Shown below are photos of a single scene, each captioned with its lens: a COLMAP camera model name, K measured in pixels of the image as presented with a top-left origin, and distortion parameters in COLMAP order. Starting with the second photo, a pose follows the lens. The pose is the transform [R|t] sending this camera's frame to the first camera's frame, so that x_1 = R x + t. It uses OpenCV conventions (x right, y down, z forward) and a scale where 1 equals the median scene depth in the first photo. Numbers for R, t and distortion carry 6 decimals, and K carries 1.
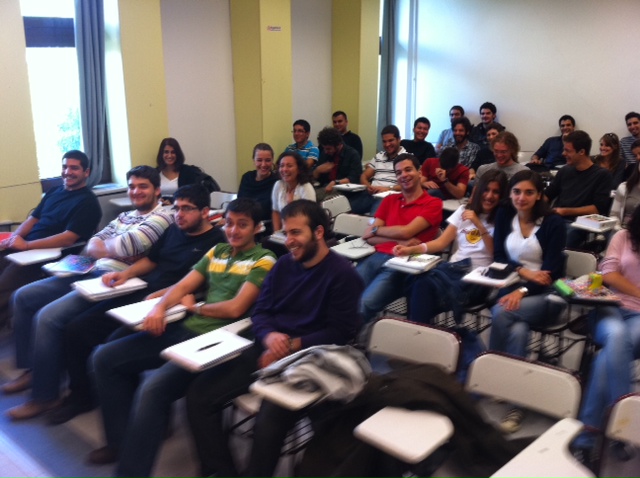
lens RADIAL K [[693.9, 0, 306.6], [0, 693.9, 237.5], [0, 0, 1]] dist [0.000898, -0.017817]
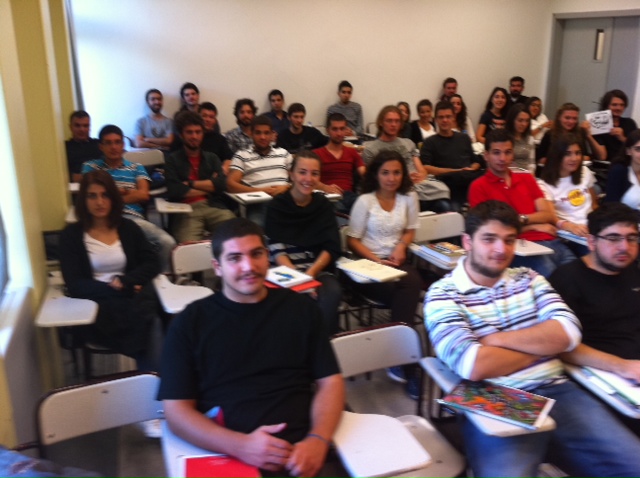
lens RADIAL K [[693.9, 0, 306.6], [0, 693.9, 237.5], [0, 0, 1]] dist [0.000898, -0.017817]
pose [[0.491889, -0.250264, 0.833914, -0.794426], [0.225065, 0.961793, 0.155886, -0.193094], [-0.841065, 0.111006, 0.529421, 0.764174]]
